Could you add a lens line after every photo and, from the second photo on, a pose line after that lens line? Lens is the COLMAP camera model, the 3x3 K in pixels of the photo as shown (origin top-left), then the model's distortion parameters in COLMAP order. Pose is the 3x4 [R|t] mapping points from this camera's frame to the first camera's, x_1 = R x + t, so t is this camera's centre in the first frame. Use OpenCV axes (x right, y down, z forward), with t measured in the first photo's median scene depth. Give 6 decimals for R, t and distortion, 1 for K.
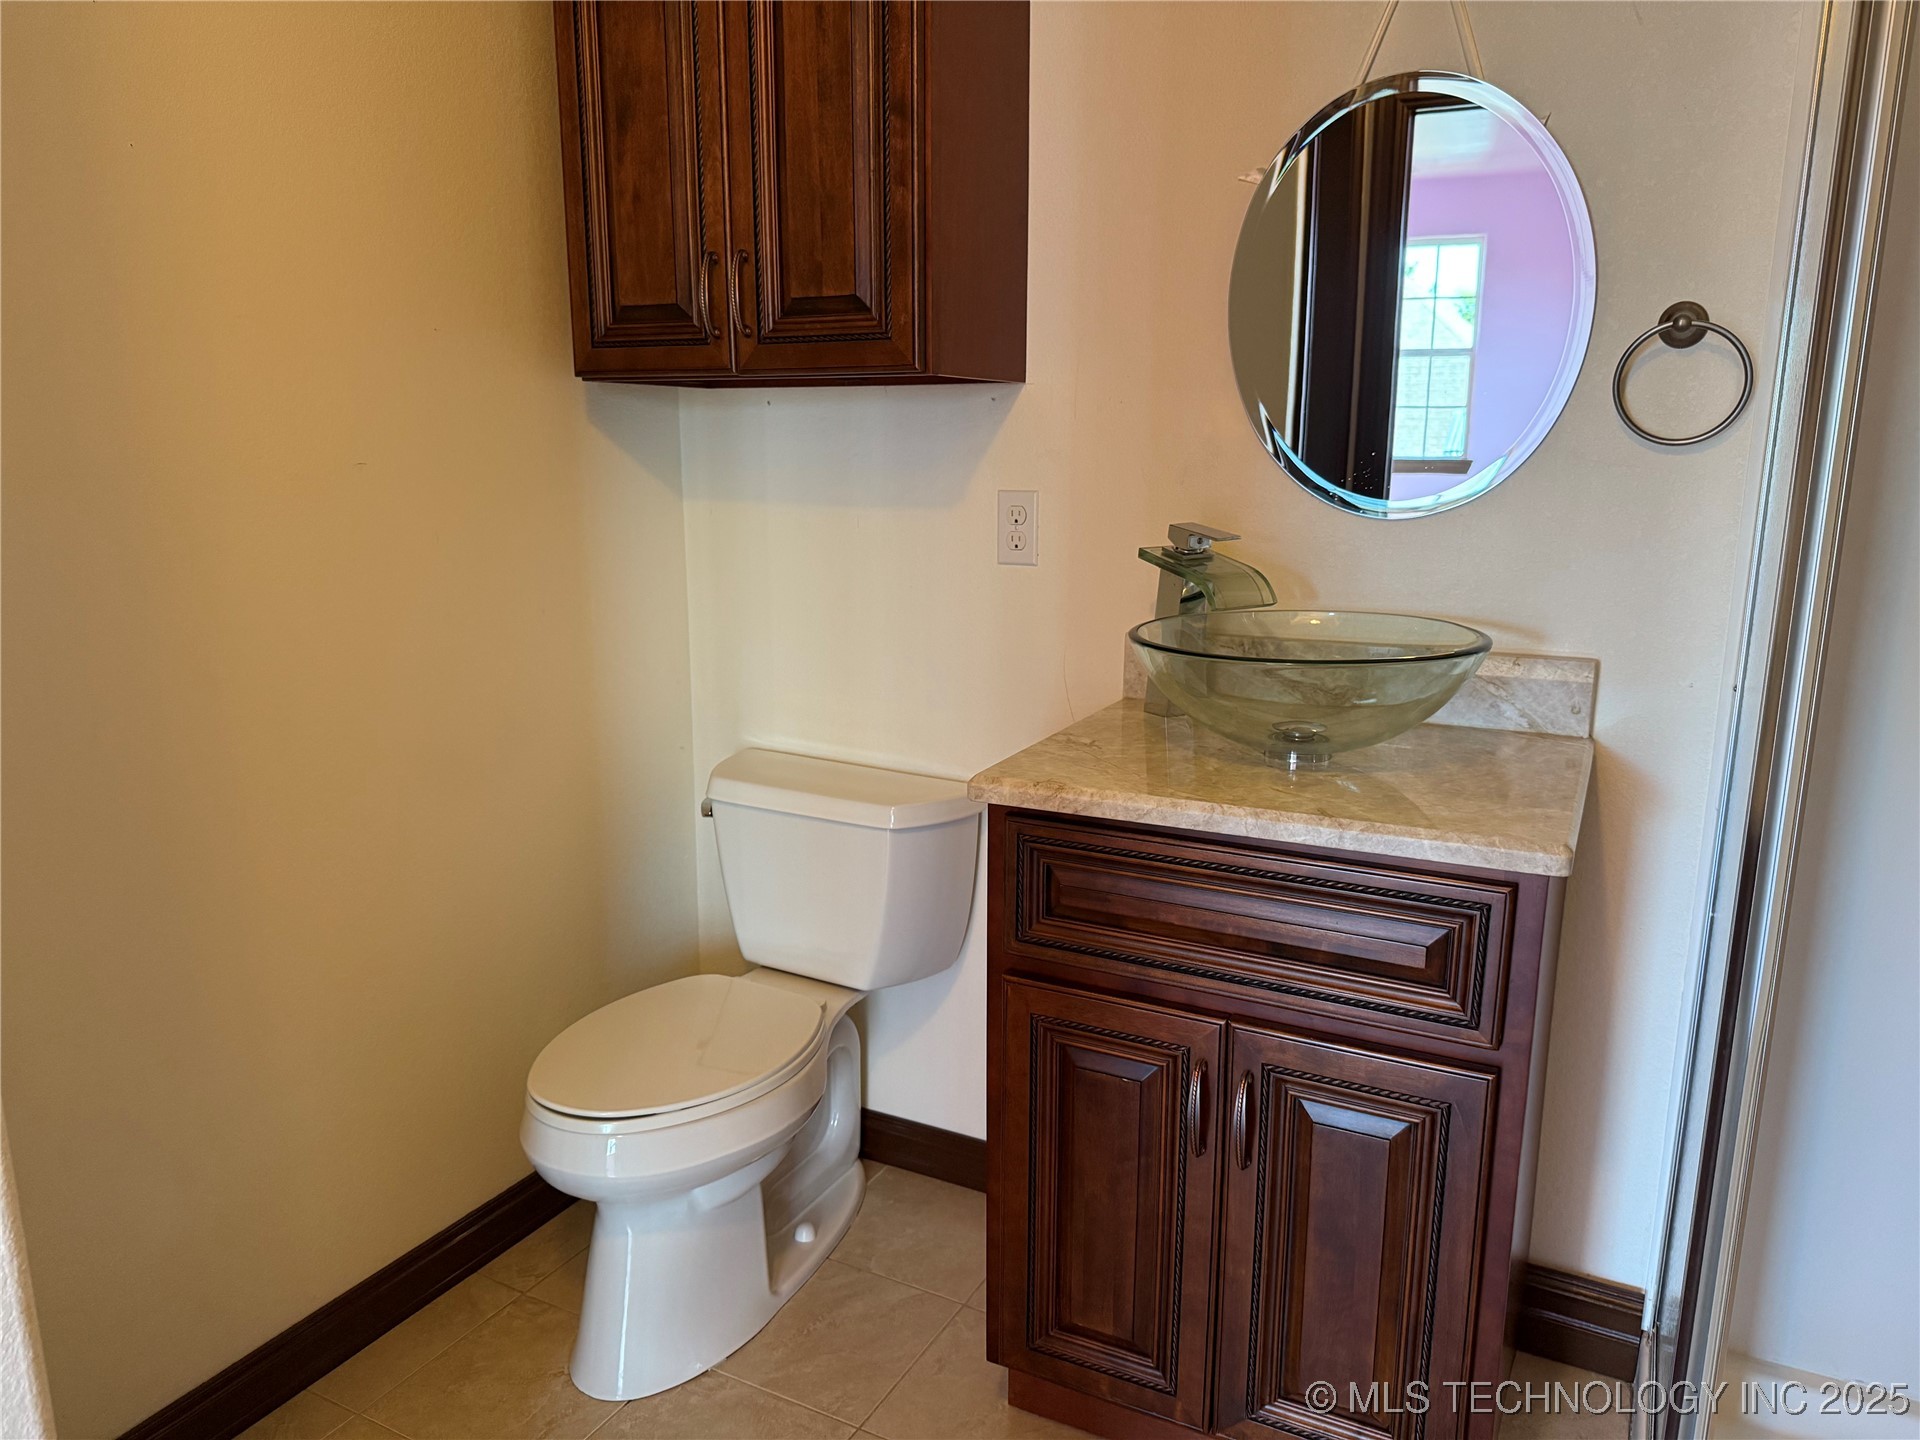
lens RADIAL K [[1378.1, 0, 966.3], [0, 1378.1, 730.7], [0, 0, 1]] dist [0.123045, -0.145187]
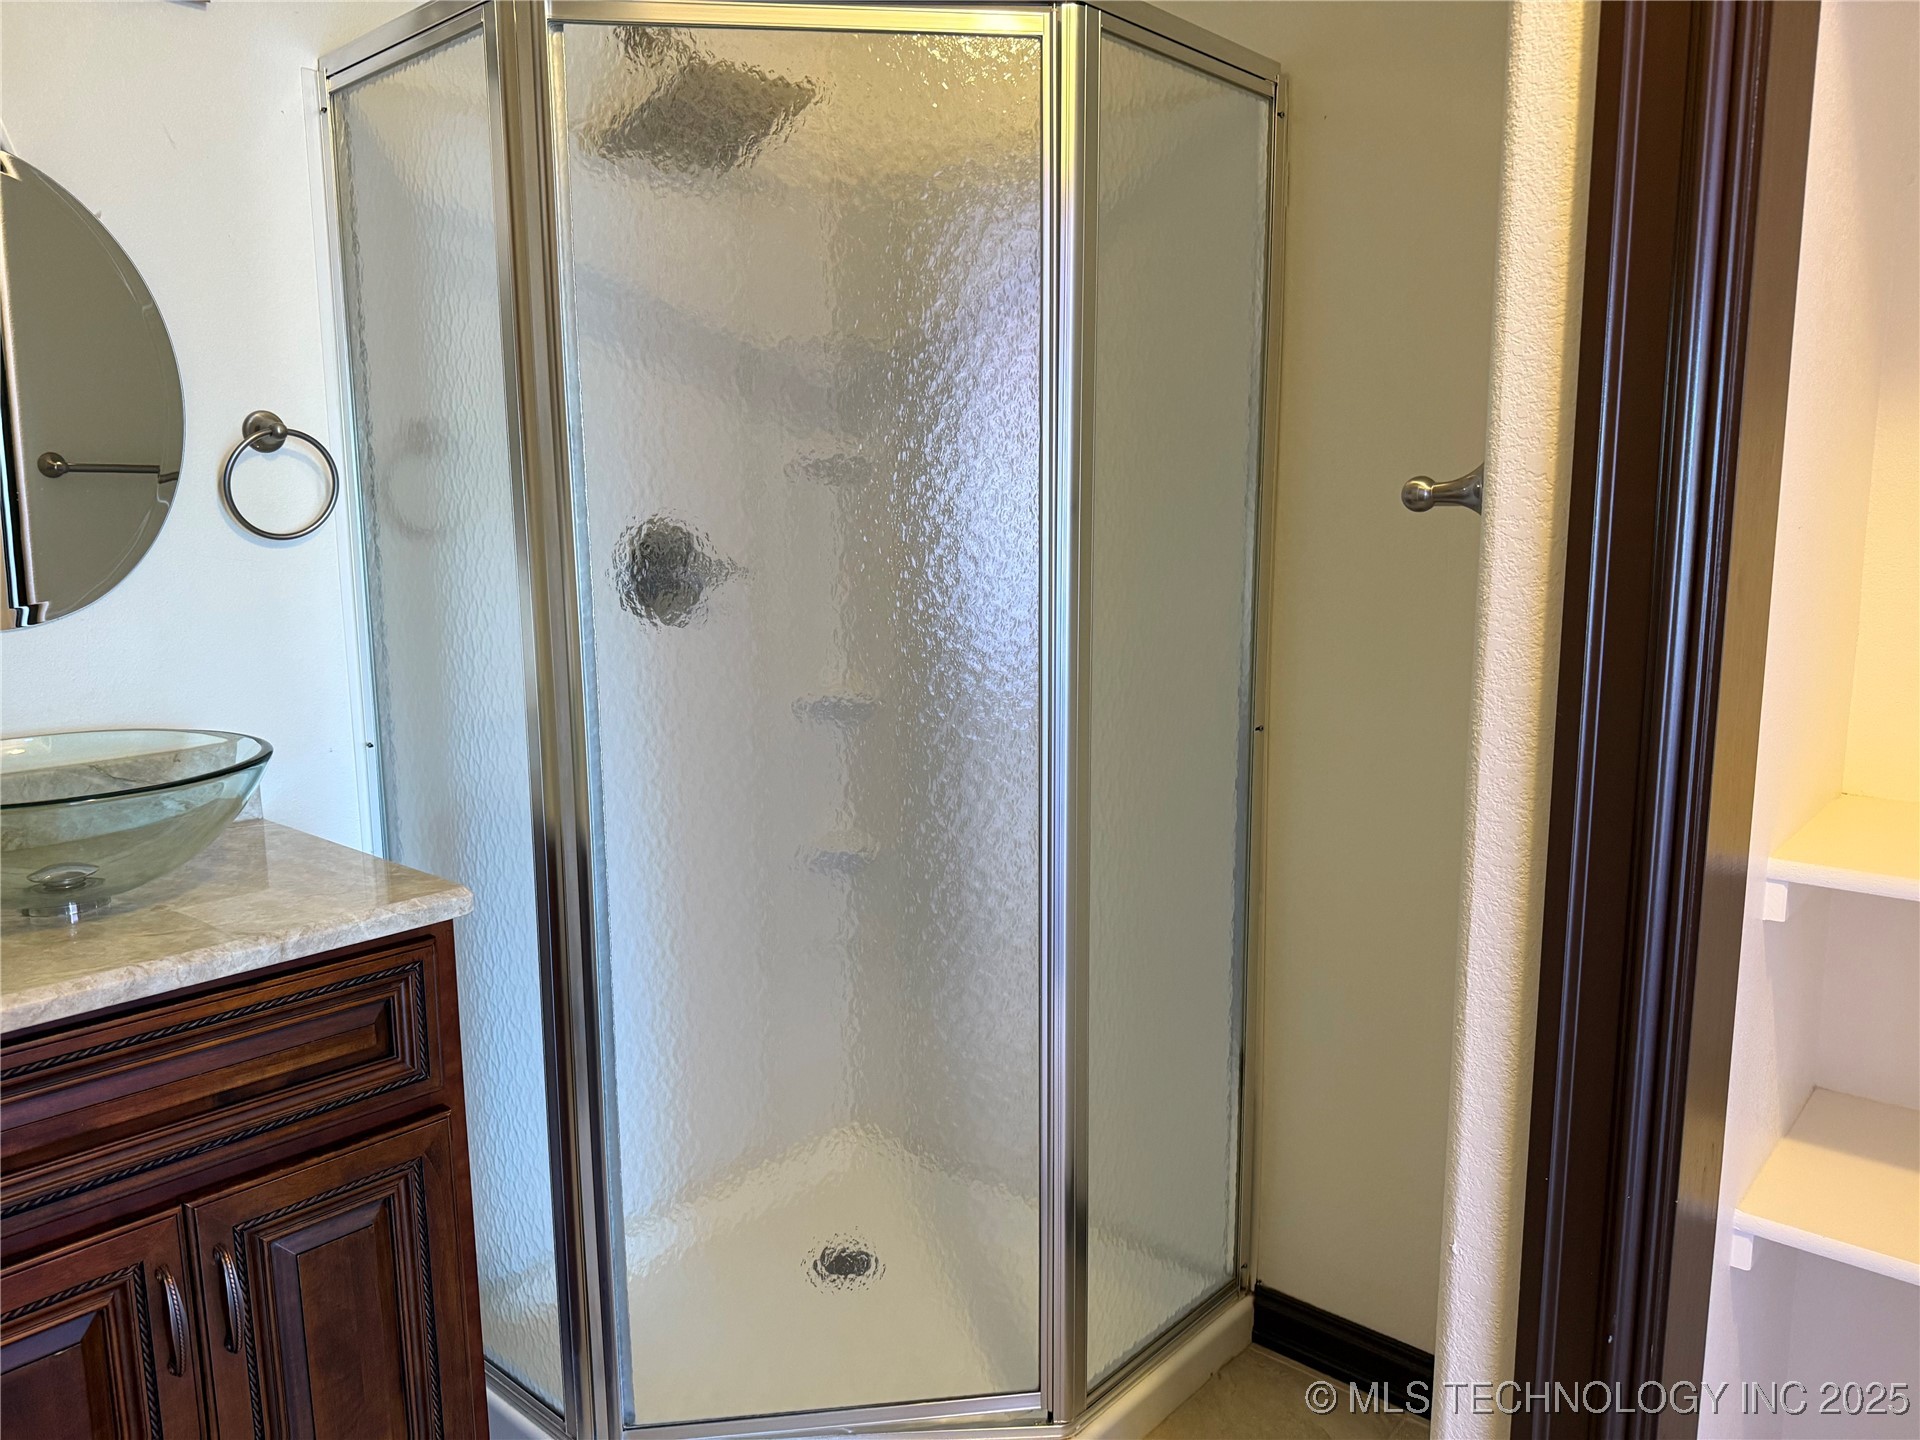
lens RADIAL K [[1378.1, 0, 966.3], [0, 1378.1, 730.7], [0, 0, 1]] dist [0.123045, -0.145187]
pose [[0.247983, -0.165687, 0.954491, -0.445974], [0.216928, 0.969744, 0.111975, -0.065726], [-0.944165, 0.179288, 0.276422, 0.222712]]
